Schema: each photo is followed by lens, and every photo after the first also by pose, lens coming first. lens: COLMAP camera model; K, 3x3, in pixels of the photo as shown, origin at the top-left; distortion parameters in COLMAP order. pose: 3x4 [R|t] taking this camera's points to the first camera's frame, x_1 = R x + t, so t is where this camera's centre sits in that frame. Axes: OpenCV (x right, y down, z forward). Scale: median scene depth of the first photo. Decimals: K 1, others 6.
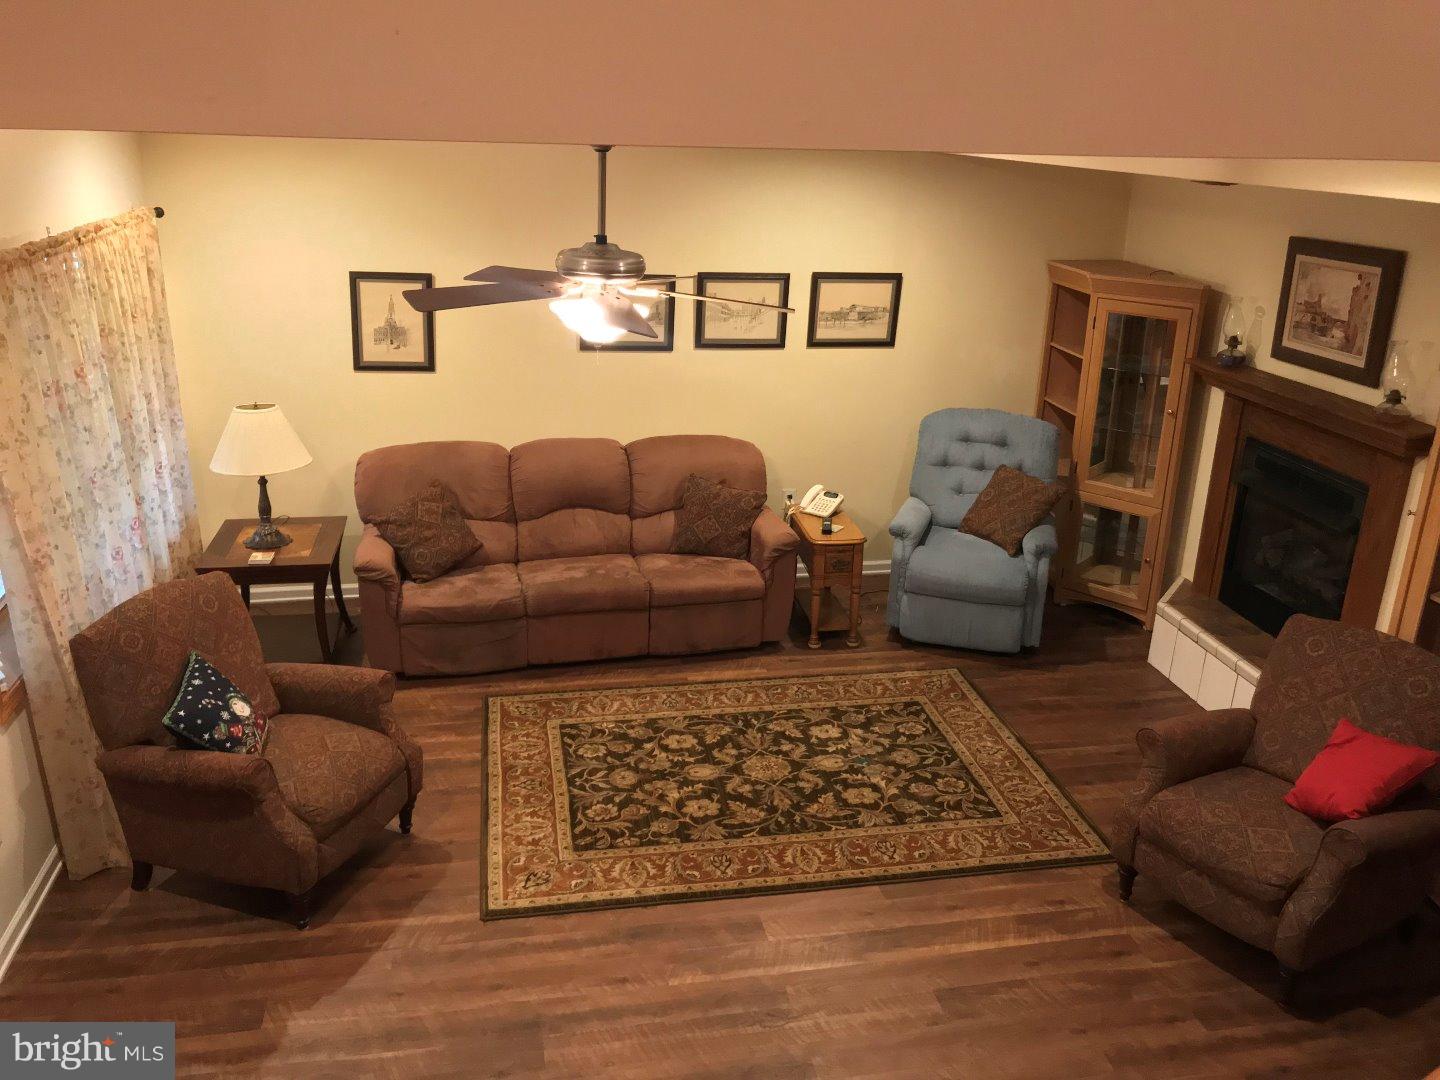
lens RADIAL K [[1177.4, 0, 720.0], [0, 1177.4, 540.0], [0, 0, 1]] dist [0.065528, -0.176812]
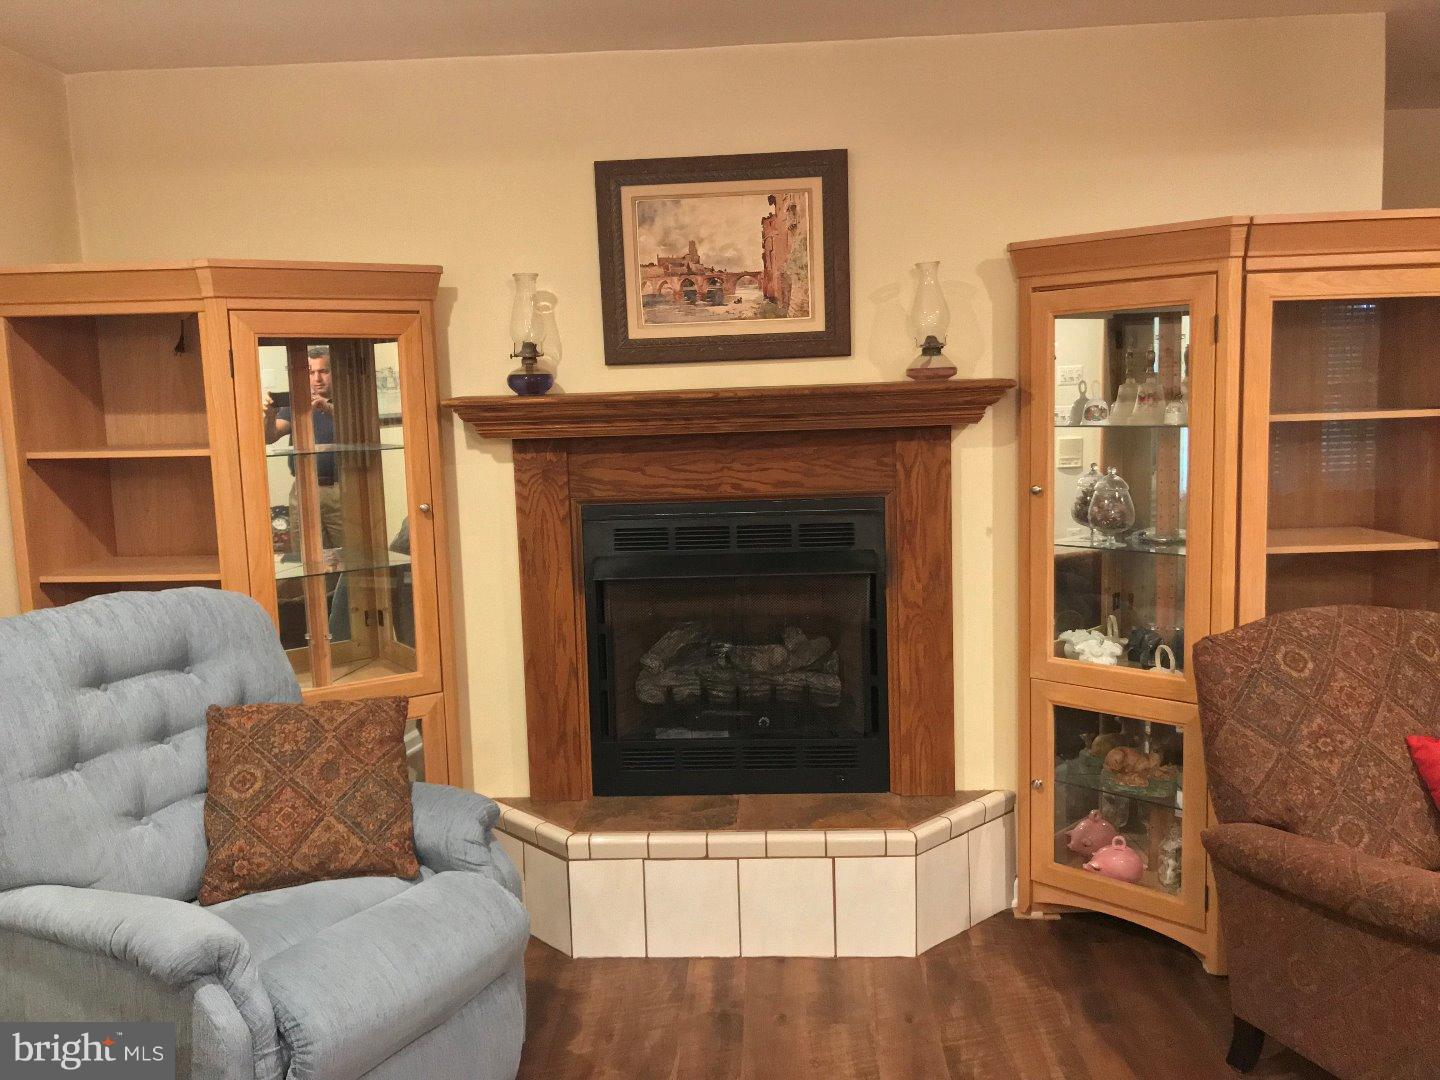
lens RADIAL K [[1195.8, 0, 716.3], [0, 1195.8, 533.7], [0, 0, 1]] dist [0.017615, -0.000861]
pose [[0.225078, -0.158653, 0.961337, -0.125618], [0.359412, 0.930593, 0.069430, -0.100922], [-0.905629, 0.329889, 0.266477, 0.854431]]
